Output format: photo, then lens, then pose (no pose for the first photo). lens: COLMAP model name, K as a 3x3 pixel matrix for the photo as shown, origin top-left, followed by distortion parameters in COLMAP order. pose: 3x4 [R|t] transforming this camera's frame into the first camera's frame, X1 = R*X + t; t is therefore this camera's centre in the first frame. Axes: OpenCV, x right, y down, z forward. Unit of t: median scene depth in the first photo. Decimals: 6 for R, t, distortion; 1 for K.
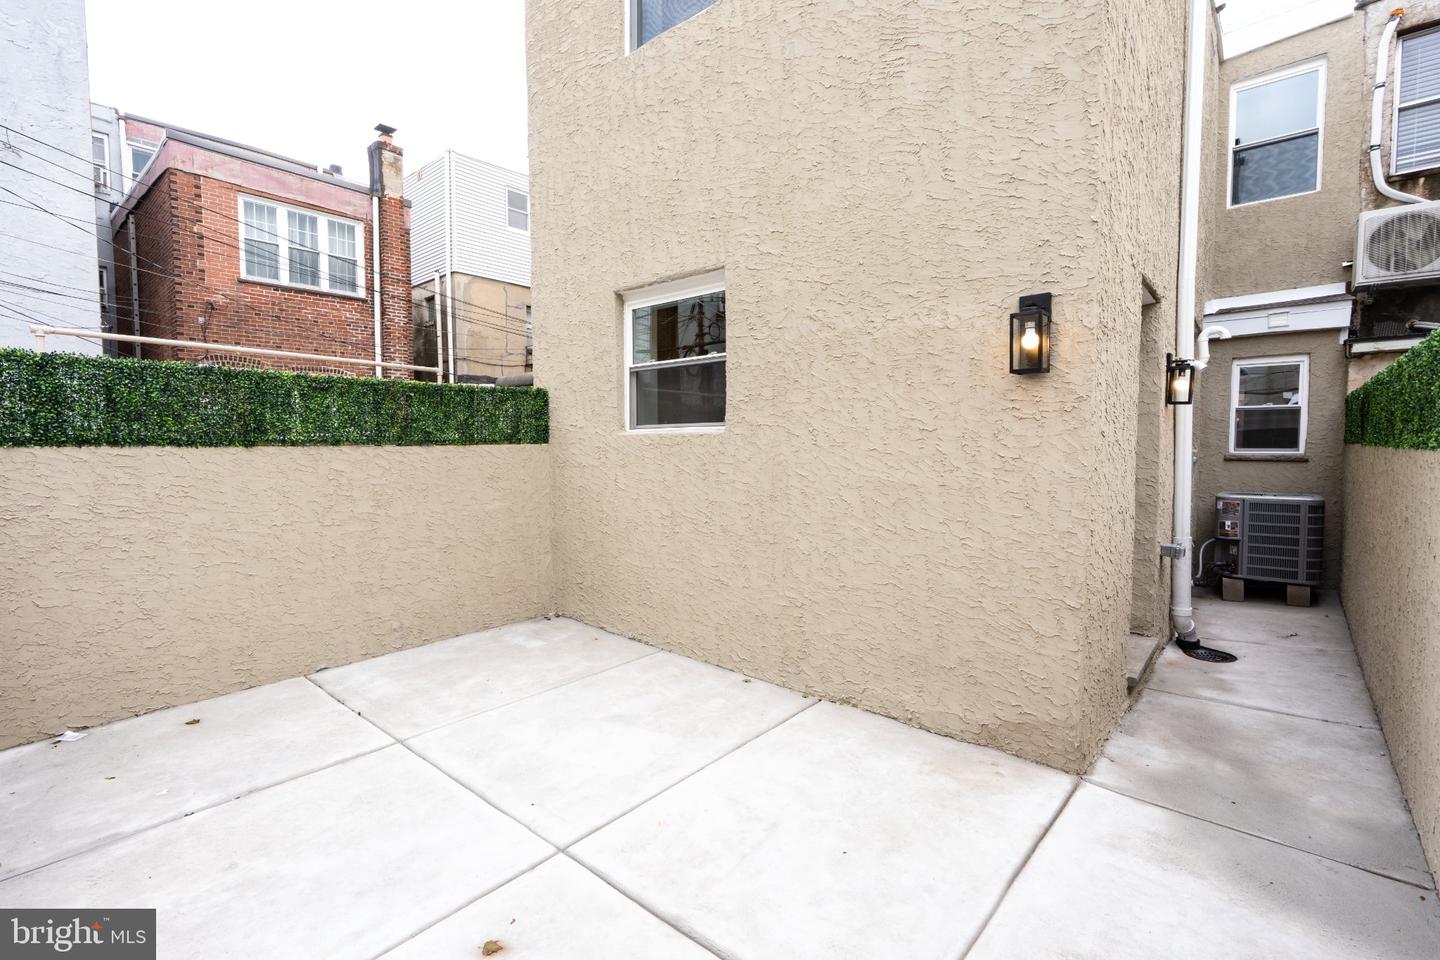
lens RADIAL K [[657.7, 0, 707.8], [0, 657.7, 479.6], [0, 0, 1]] dist [-0.001991, 0.003552]
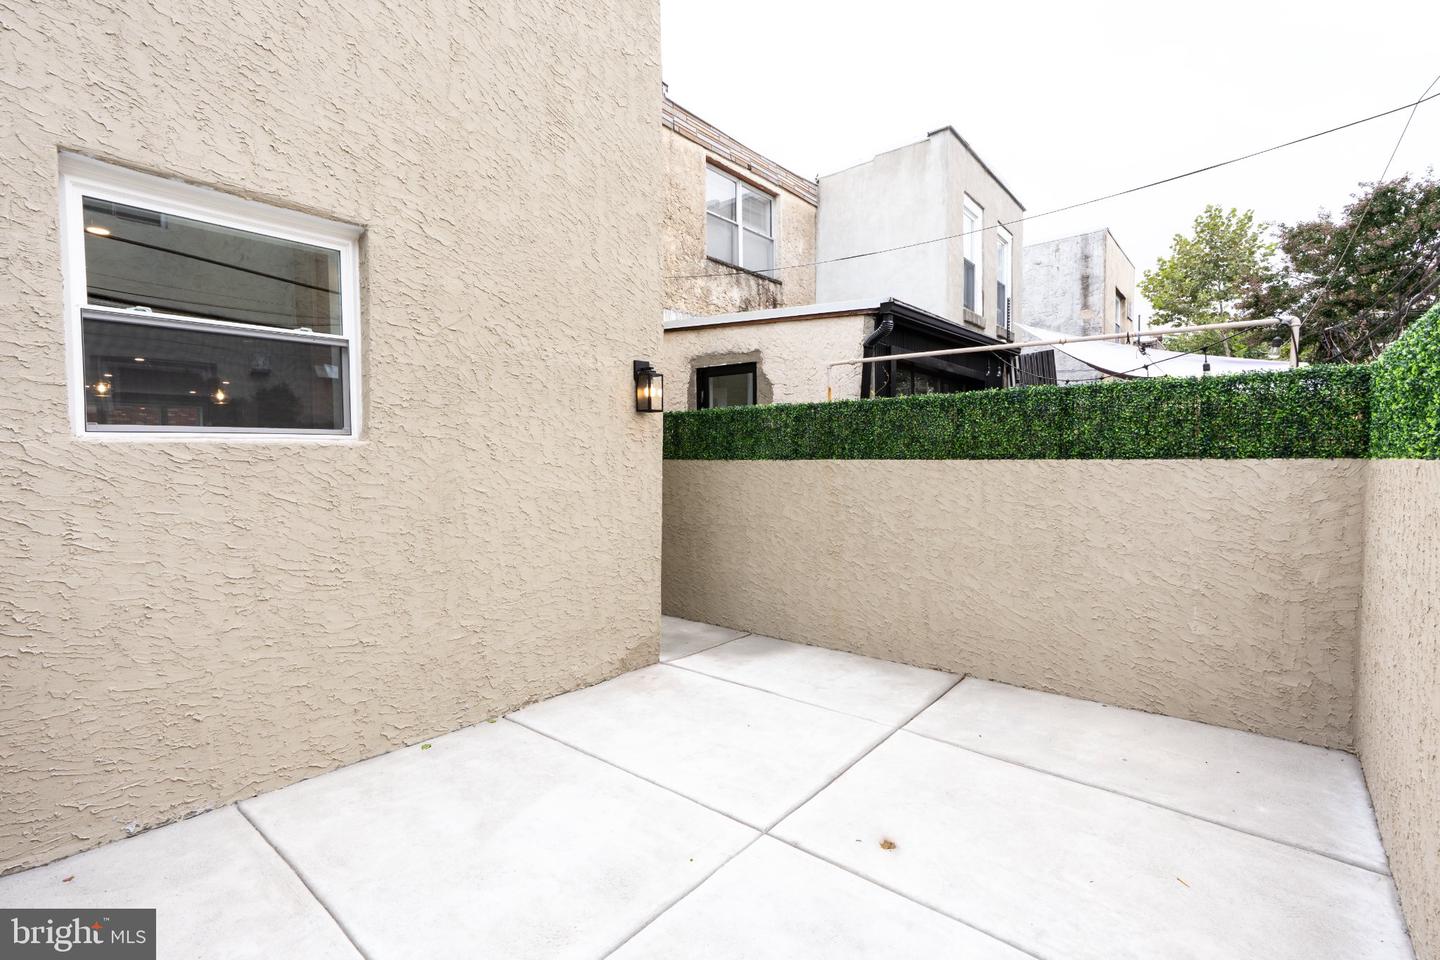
lens RADIAL K [[657.7, 0, 728.1], [0, 657.7, 475.2], [0, 0, 1]] dist [-0.001991, 0.003552]
pose [[-0.040256, -0.030598, 0.998721, -0.828081], [0.053718, 0.998019, 0.032741, -0.042666], [-0.997744, 0.054967, -0.038532, 0.686230]]
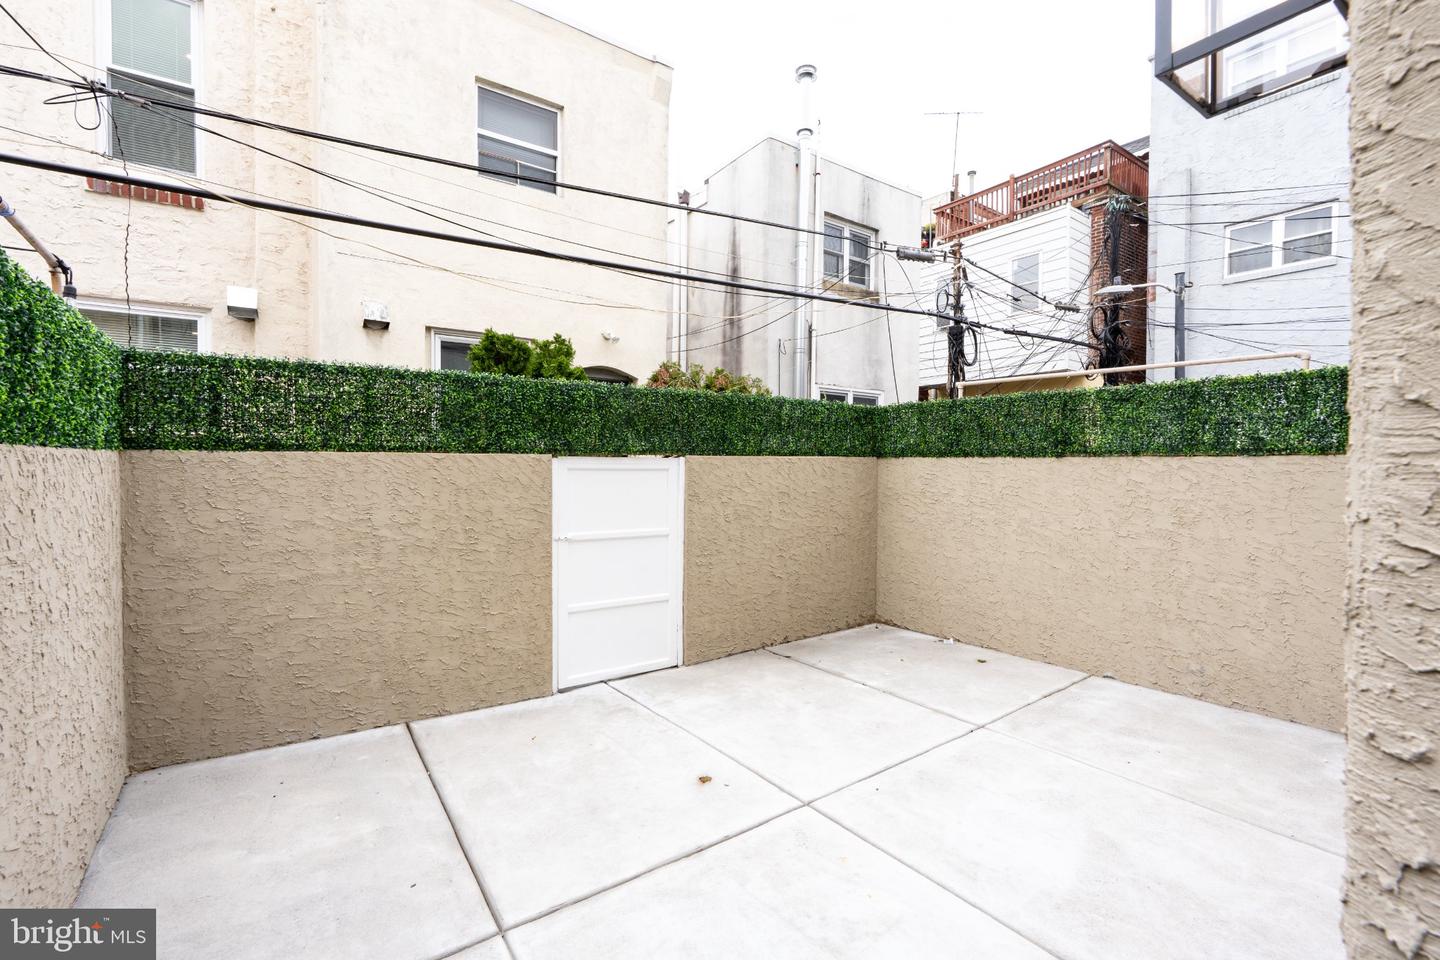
lens RADIAL K [[657.7, 0, 707.3], [0, 657.7, 477.2], [0, 0, 1]] dist [-0.001991, 0.003552]
pose [[-0.247649, 0.024428, -0.968542, 0.591206], [-0.053987, 0.997781, 0.038969, -0.026878], [0.967345, 0.061939, -0.245780, 0.692734]]
